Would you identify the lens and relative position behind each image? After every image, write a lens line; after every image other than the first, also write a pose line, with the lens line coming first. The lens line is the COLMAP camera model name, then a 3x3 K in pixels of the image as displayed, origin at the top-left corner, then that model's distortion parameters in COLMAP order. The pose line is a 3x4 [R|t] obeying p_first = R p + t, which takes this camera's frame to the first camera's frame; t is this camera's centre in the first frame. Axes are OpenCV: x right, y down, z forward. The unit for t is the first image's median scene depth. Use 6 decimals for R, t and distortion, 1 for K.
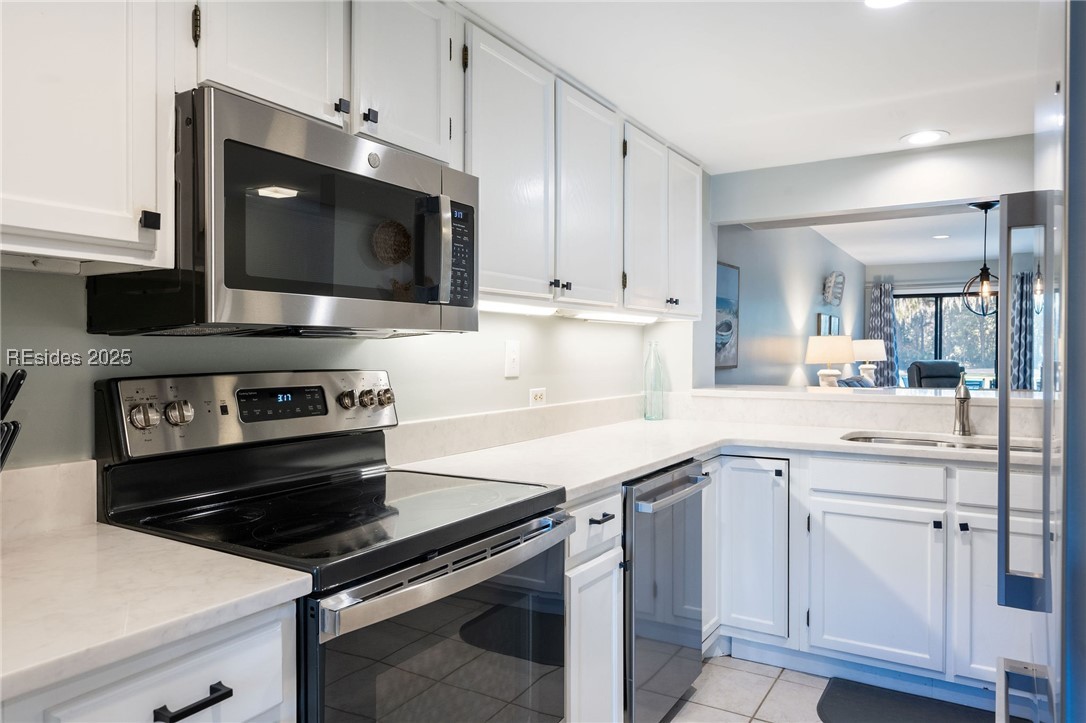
lens RADIAL K [[722.9, 0, 549.5], [0, 722.9, 366.6], [0, 0, 1]] dist [0.001704, 0.000982]
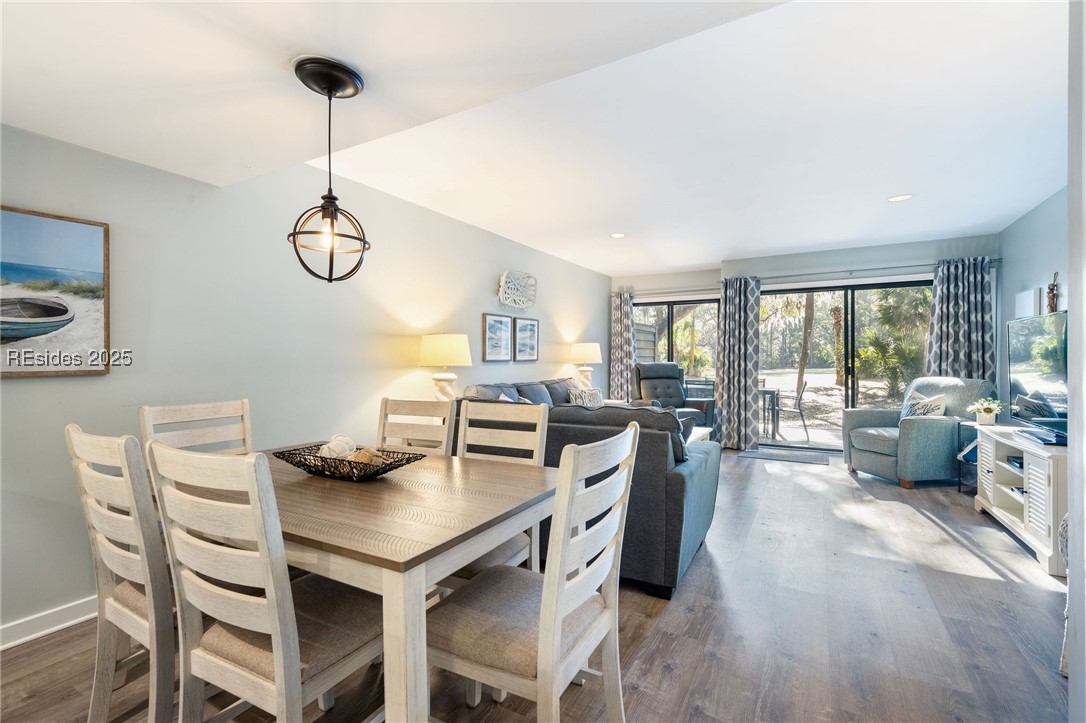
lens RADIAL K [[490.5, 0, 547.2], [0, 490.5, 358.3], [0, 0, 1]] dist [-0.001808, -0.000121]
pose [[0.999523, -0.003134, 0.030735, 0.875658], [0.003769, 0.999781, -0.020608, -0.001690], [-0.030663, 0.020714, 0.999315, 0.709968]]
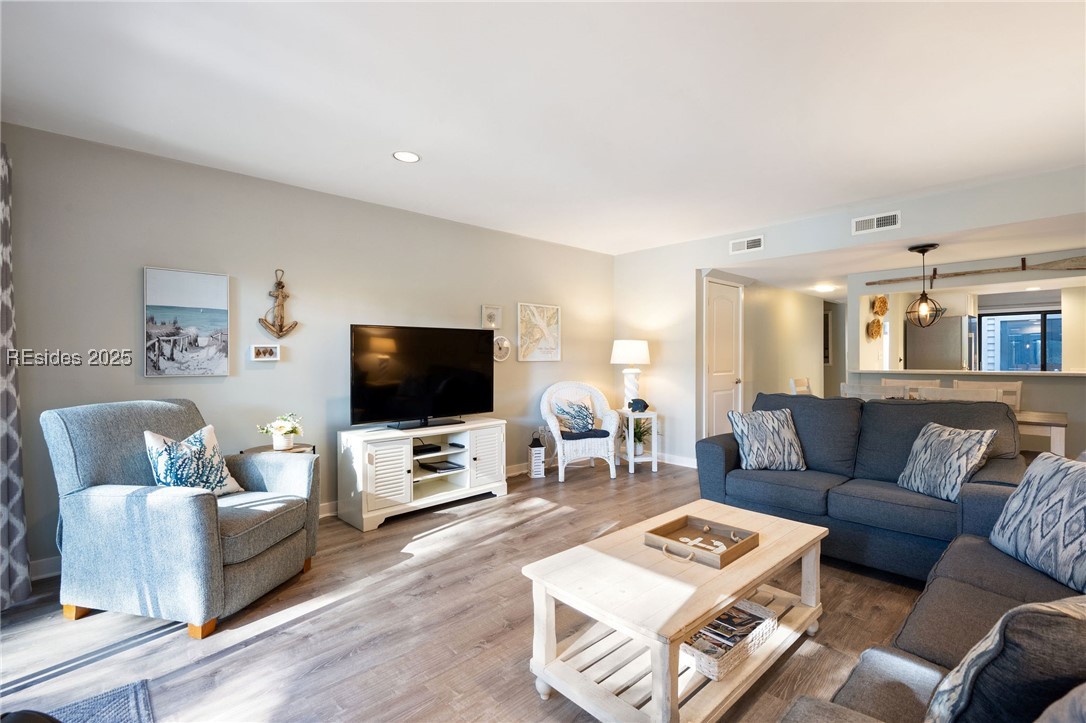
lens RADIAL K [[490.5, 0, 547.2], [0, 490.5, 358.3], [0, 0, 1]] dist [-0.001808, -0.000121]
pose [[-0.963682, 0.003672, 0.267027, 1.220140], [0.009773, 0.999721, 0.021522, -0.043077], [-0.266873, 0.023350, -0.963449, 2.453917]]
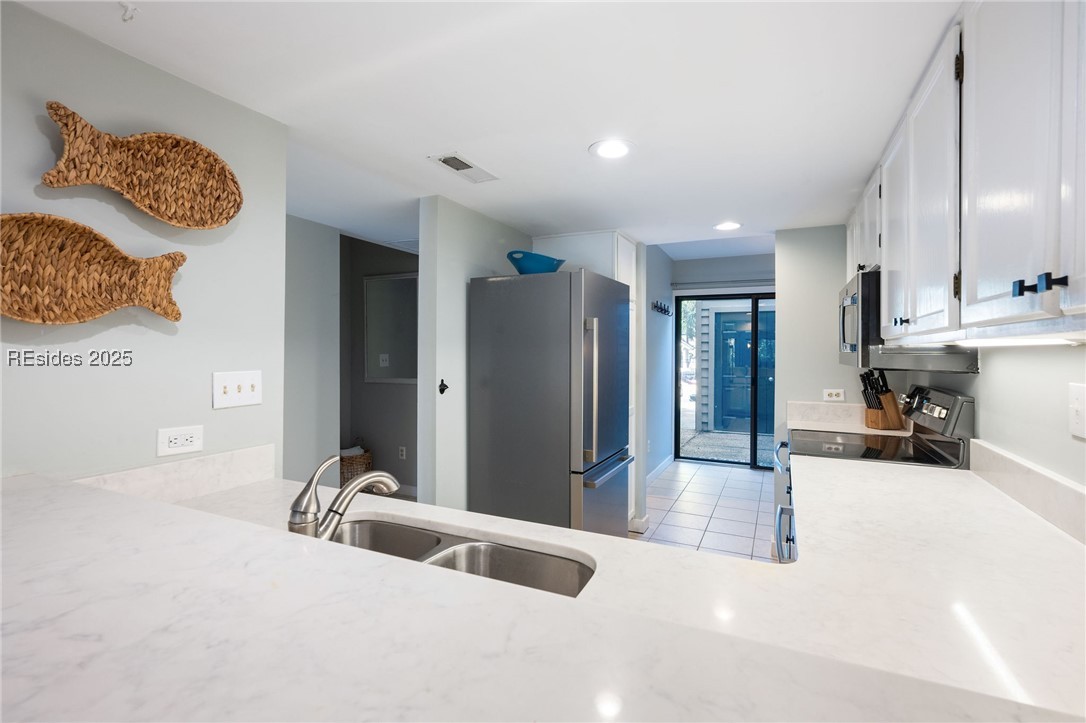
lens RADIAL K [[505.3, 0, 545.1], [0, 505.3, 355.4], [0, 0, 1]] dist [-0.000909, 0.000455]
pose [[-0.993885, -0.004389, -0.110335, 0.356249], [-0.007949, 0.999461, 0.031843, -0.053036], [0.110136, 0.032526, -0.993384, 1.017541]]
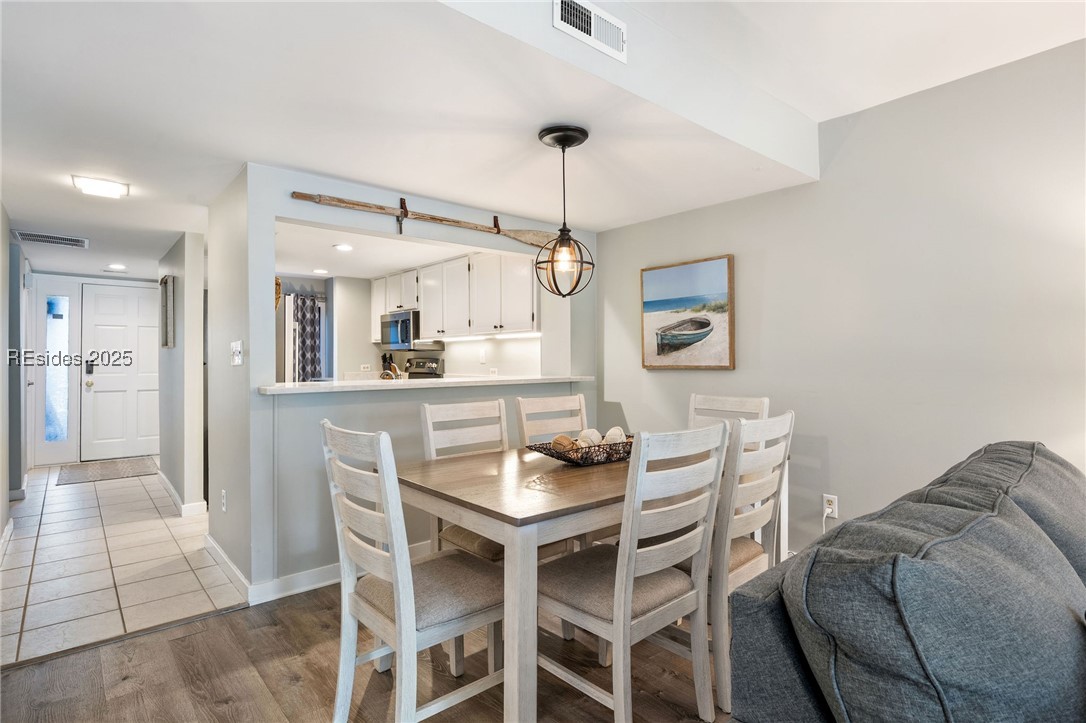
lens RADIAL K [[553.4, 0, 547.2], [0, 553.4, 349.0], [0, 0, 1]] dist [0.000177, 0.000275]
pose [[-0.306880, -0.015937, -0.951615, 1.291951], [-0.017959, 0.999779, -0.010952, -0.014304], [0.951579, 0.013729, -0.307098, 1.328703]]
